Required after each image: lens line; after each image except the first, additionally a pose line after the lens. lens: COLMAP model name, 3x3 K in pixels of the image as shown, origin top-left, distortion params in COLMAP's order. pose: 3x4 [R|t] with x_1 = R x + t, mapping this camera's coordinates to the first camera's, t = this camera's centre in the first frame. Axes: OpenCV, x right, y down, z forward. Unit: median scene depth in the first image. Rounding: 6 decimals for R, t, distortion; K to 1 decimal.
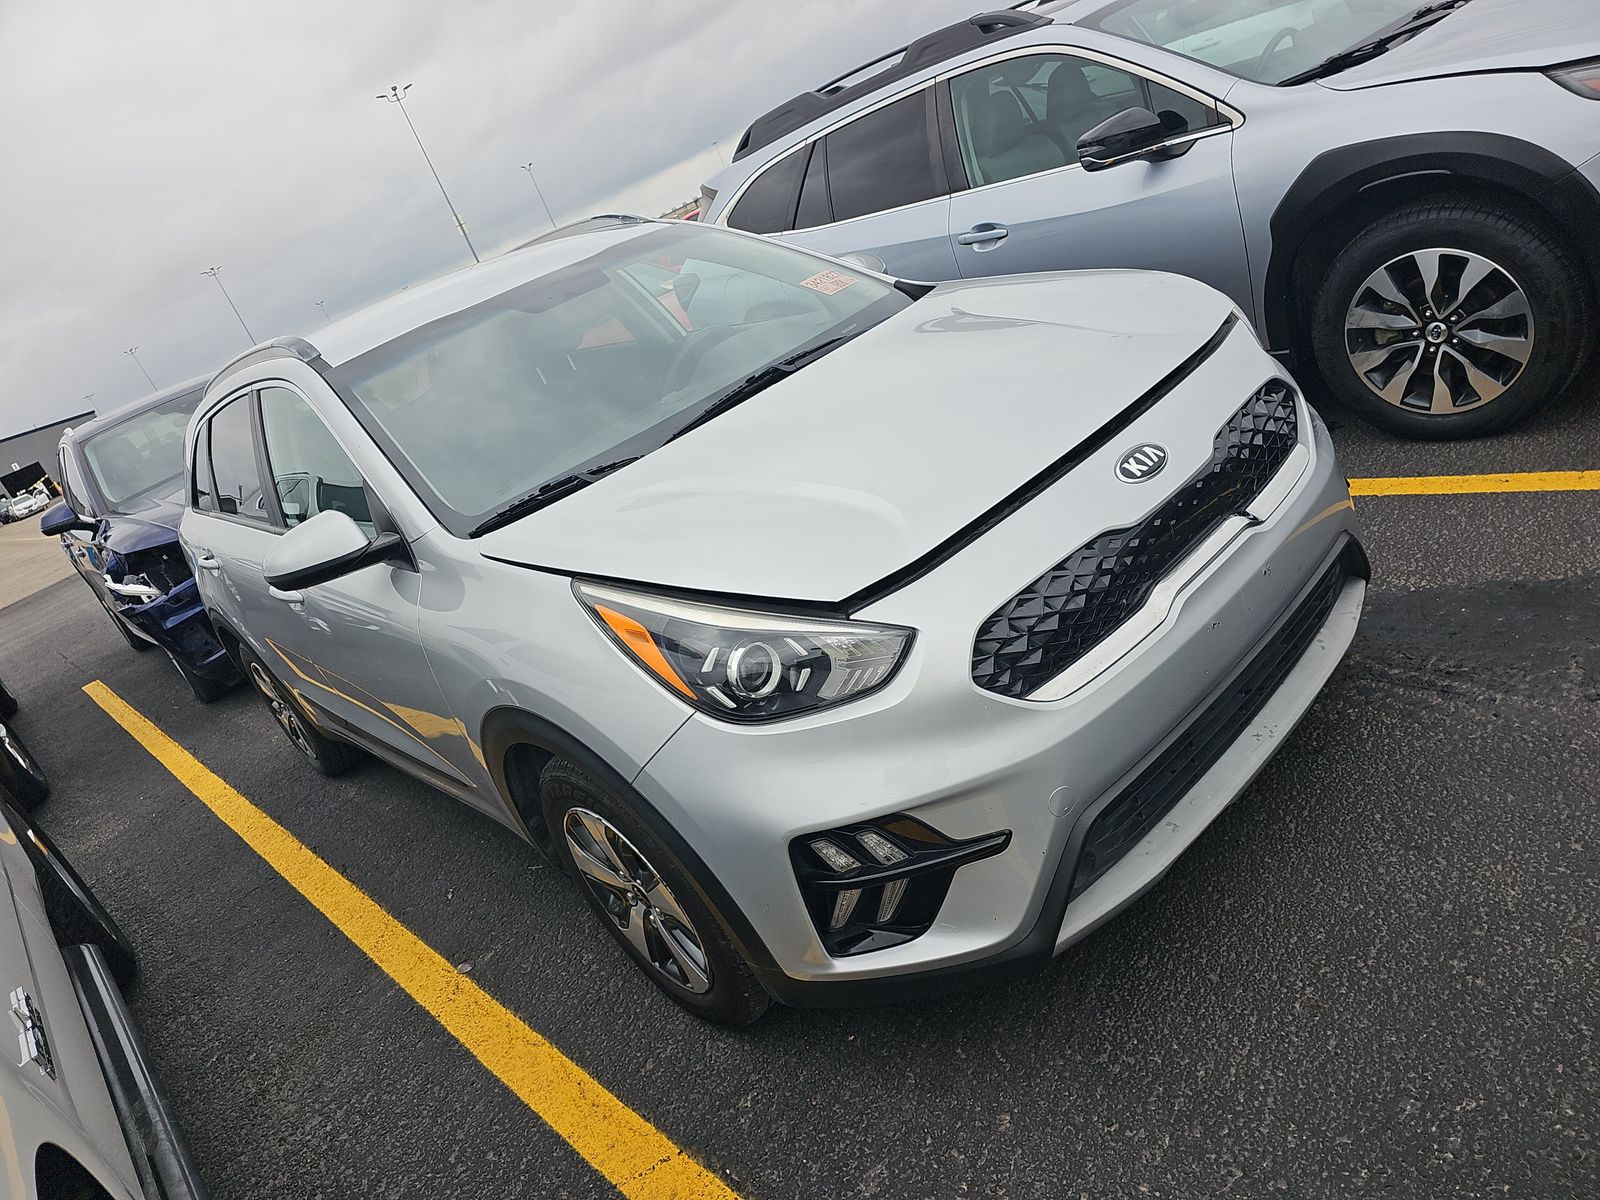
lens RADIAL K [[1137.7, 0, 837.5], [0, 1137.7, 594.4], [0, 0, 1]] dist [0.054144, -0.067000]
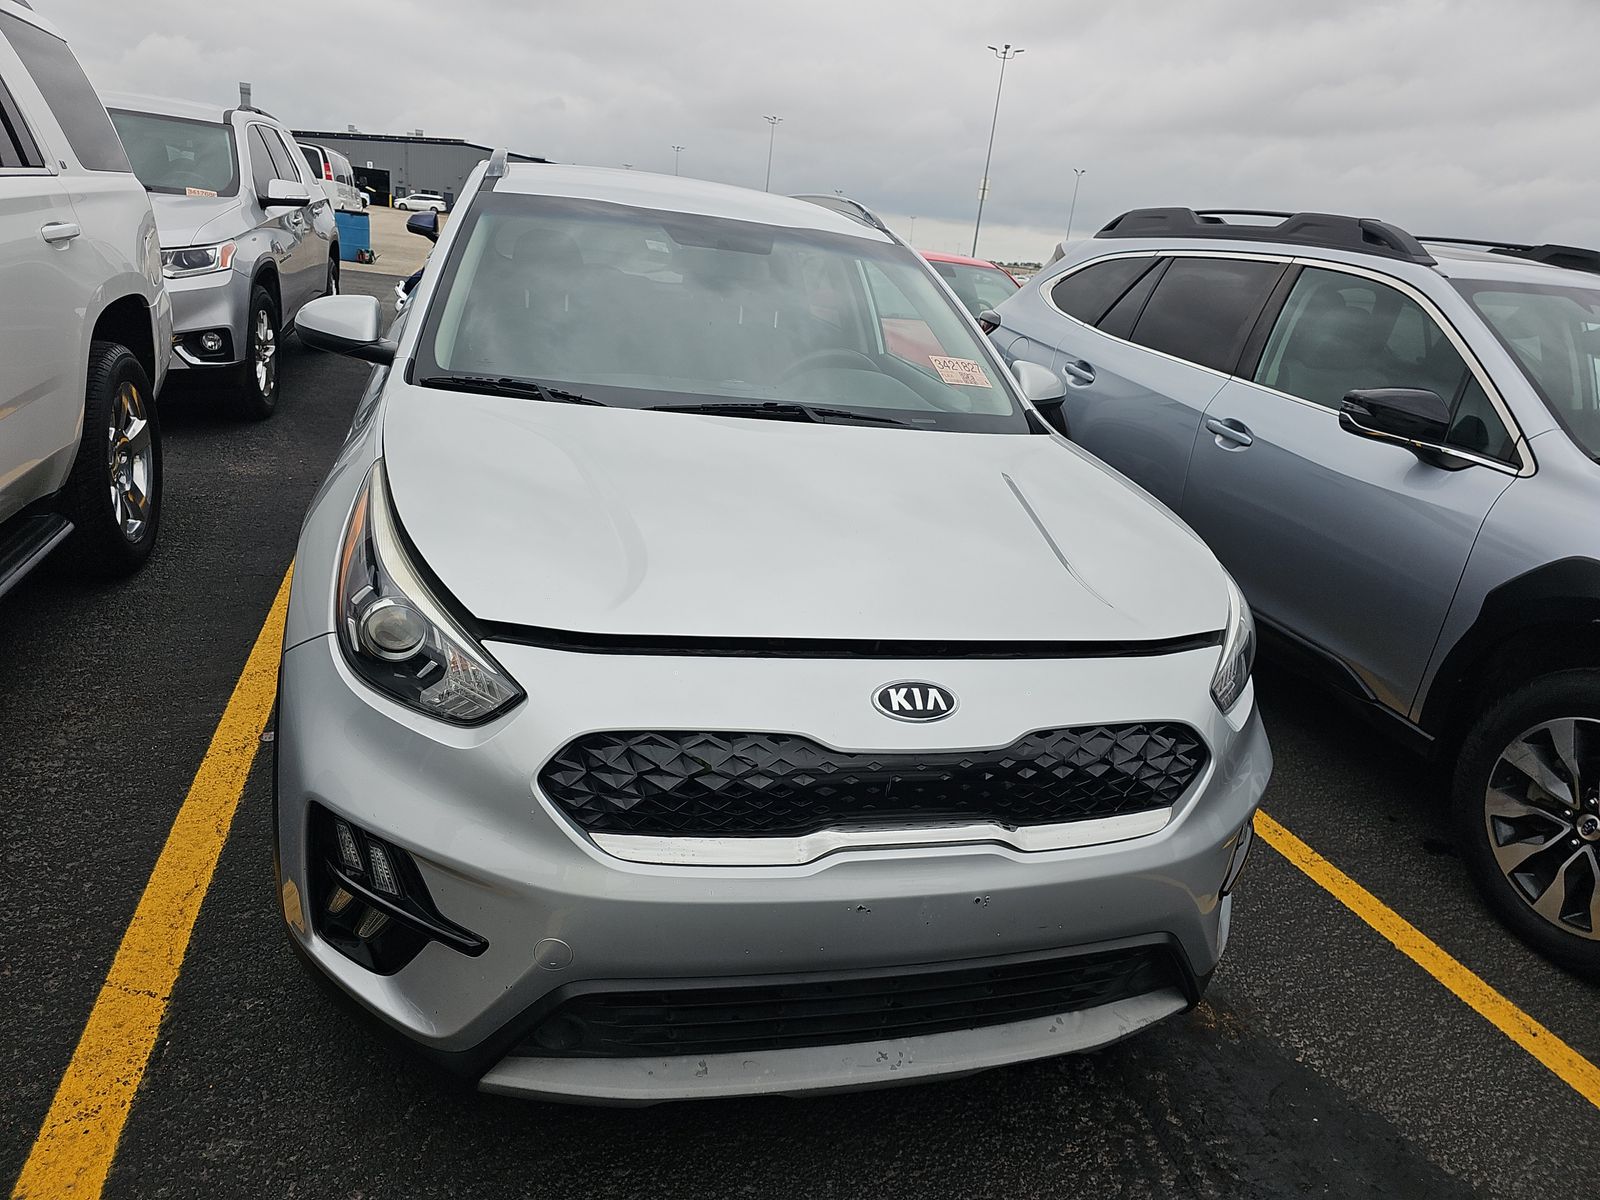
lens RADIAL K [[1137.7, 0, 837.5], [0, 1137.7, 594.4], [0, 0, 1]] dist [0.054144, -0.067000]
pose [[0.783073, 0.562139, -0.266078, 0.312324], [-0.566018, 0.821445, 0.069652, -0.160524], [0.257722, 0.096062, 0.961432, 0.130538]]
